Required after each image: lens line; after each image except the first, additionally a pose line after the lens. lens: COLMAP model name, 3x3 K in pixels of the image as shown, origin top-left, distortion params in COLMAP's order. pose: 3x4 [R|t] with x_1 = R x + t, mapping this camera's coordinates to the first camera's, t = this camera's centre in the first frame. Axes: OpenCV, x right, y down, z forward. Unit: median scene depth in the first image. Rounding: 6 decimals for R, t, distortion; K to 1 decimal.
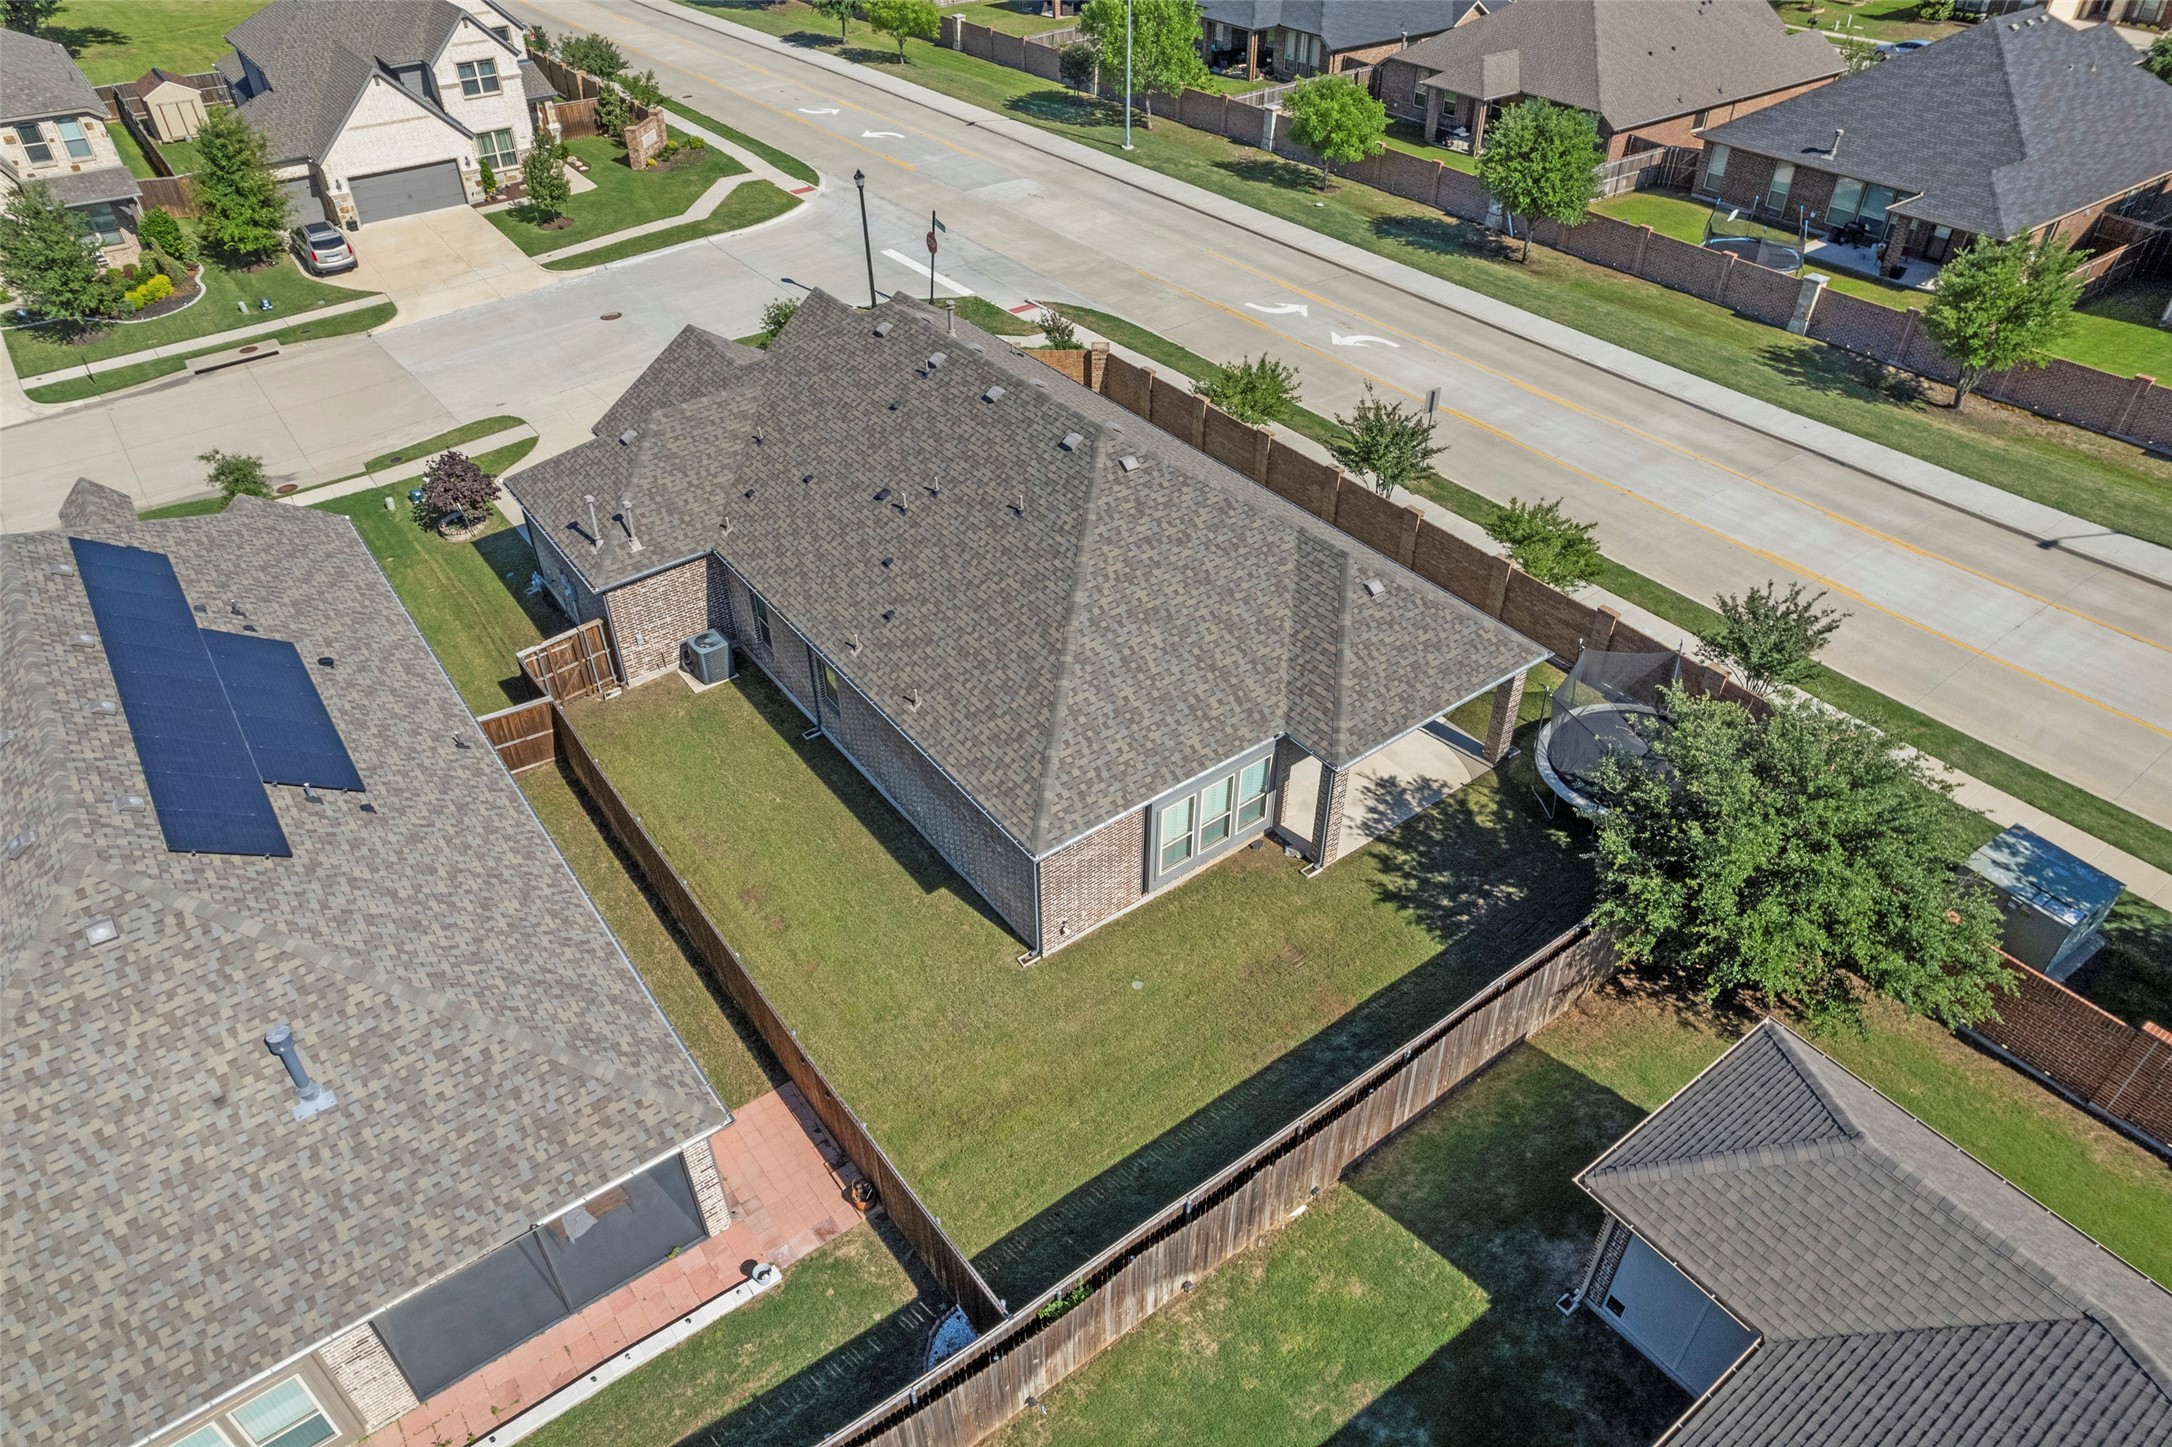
lens RADIAL K [[1400.1, 0, 1086.0], [0, 1400.1, 723.5], [0, 0, 1]] dist [-0.077345, 0.073755]
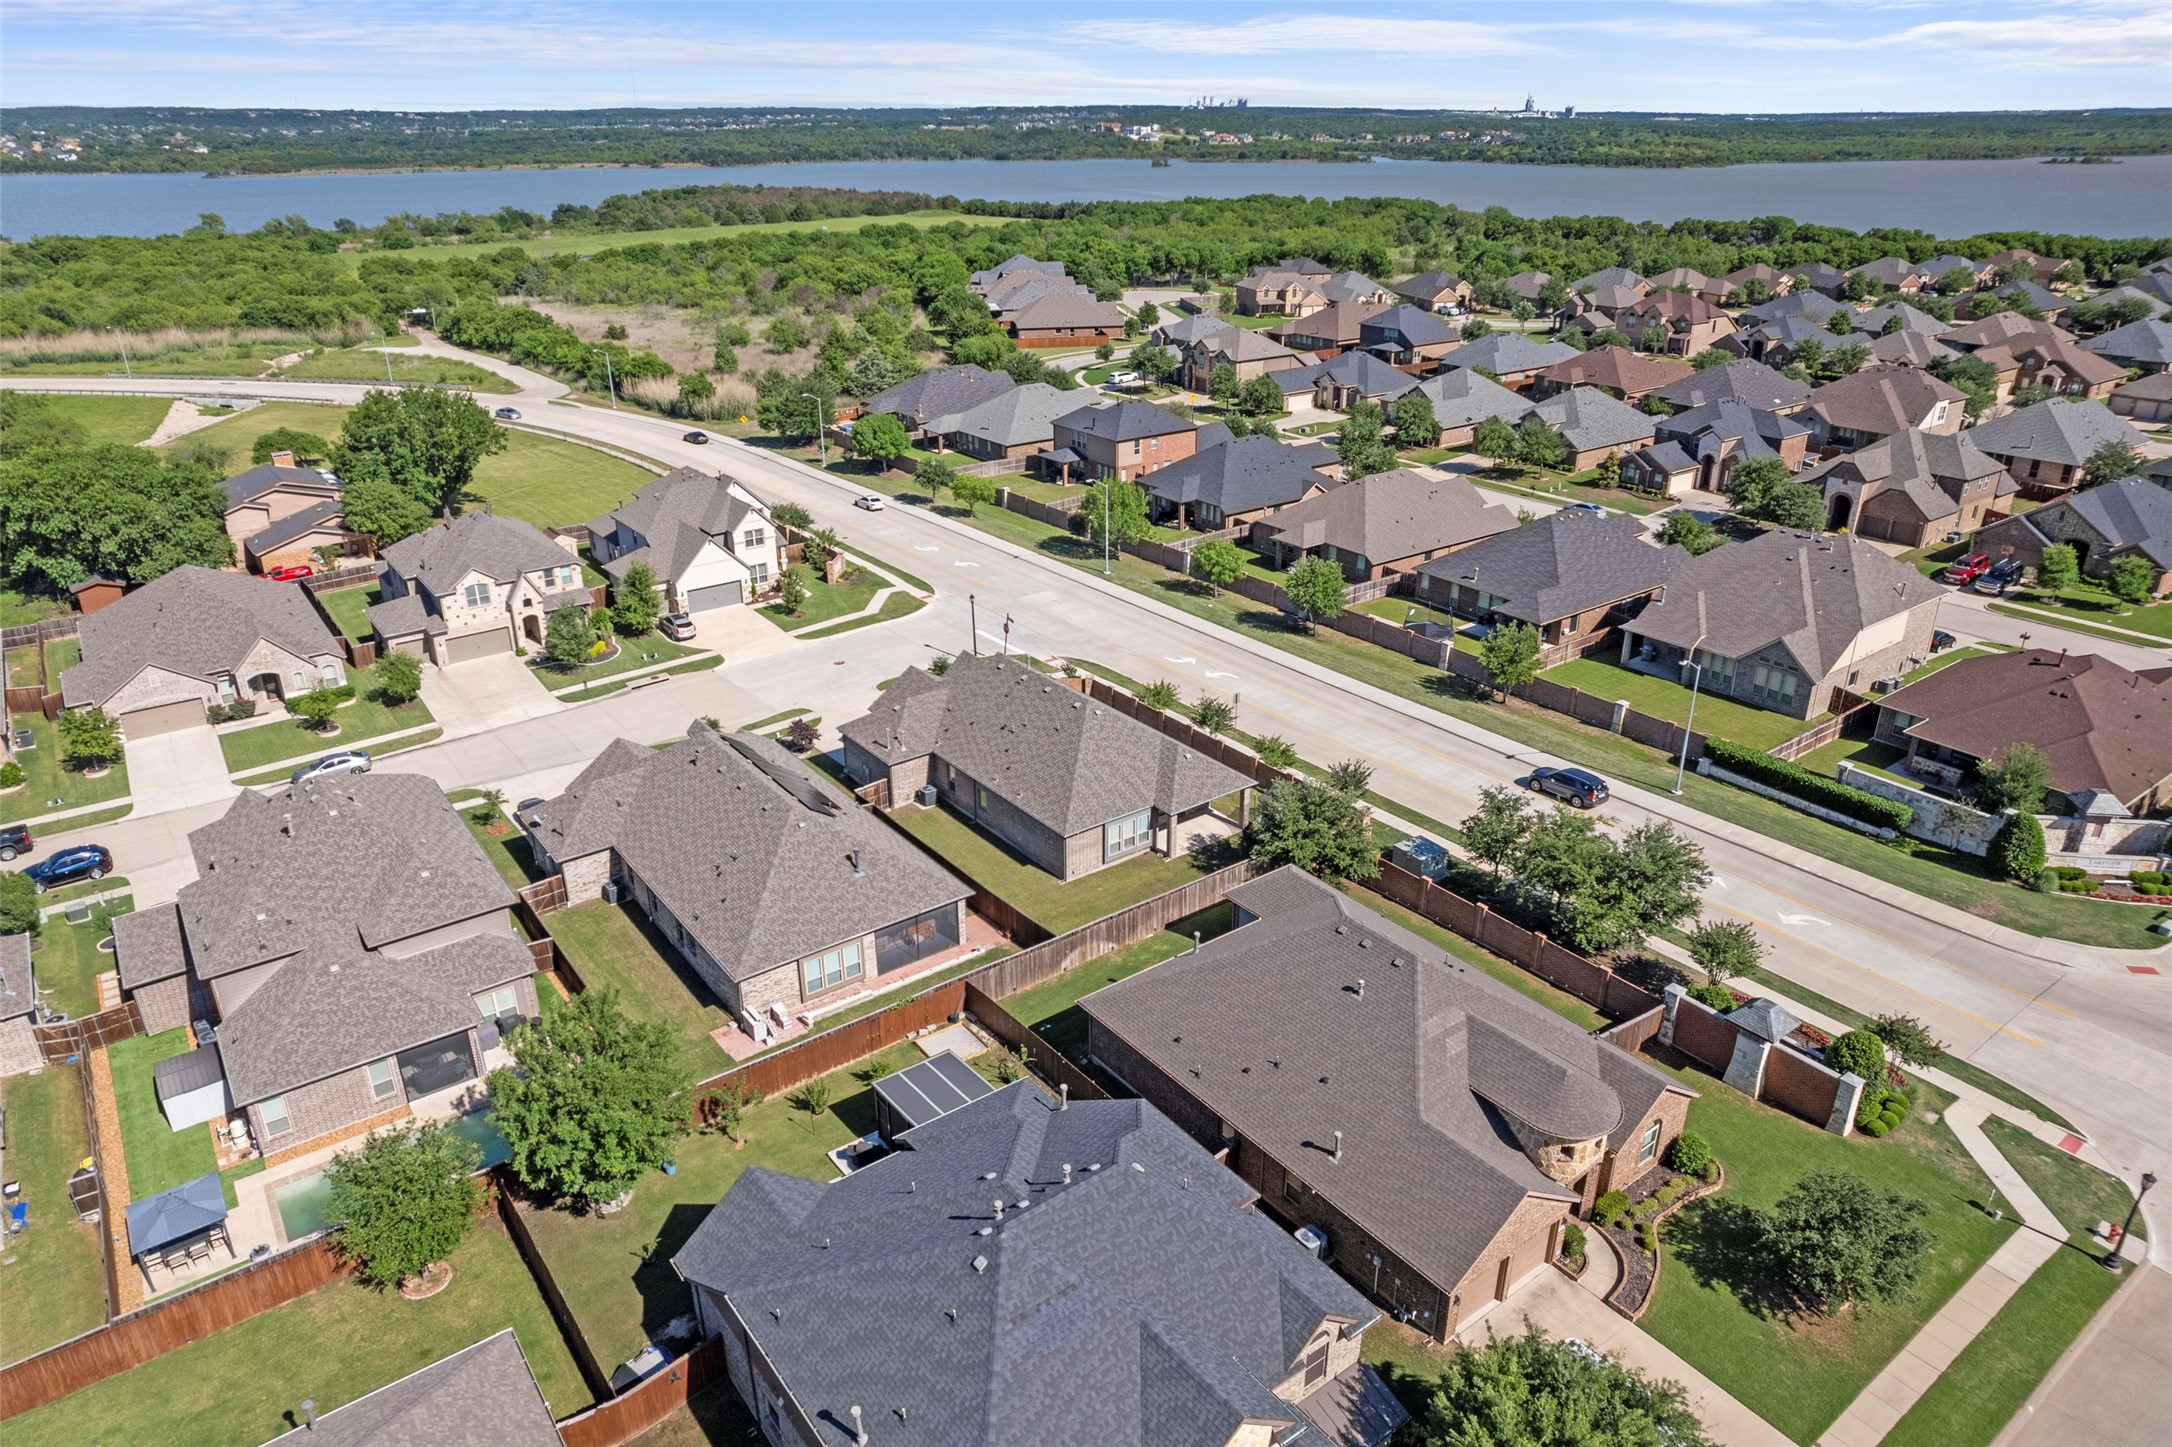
lens RADIAL K [[1406.6, 0, 1086.0], [0, 1406.6, 723.5], [0, 0, 1]] dist [-0.004299, -0.000870]
pose [[1.000000, -0.000546, 0.000516, 0.003003], [0.000656, 0.969157, -0.246442, 0.262639], [-0.000366, 0.246442, 0.969157, -0.853446]]
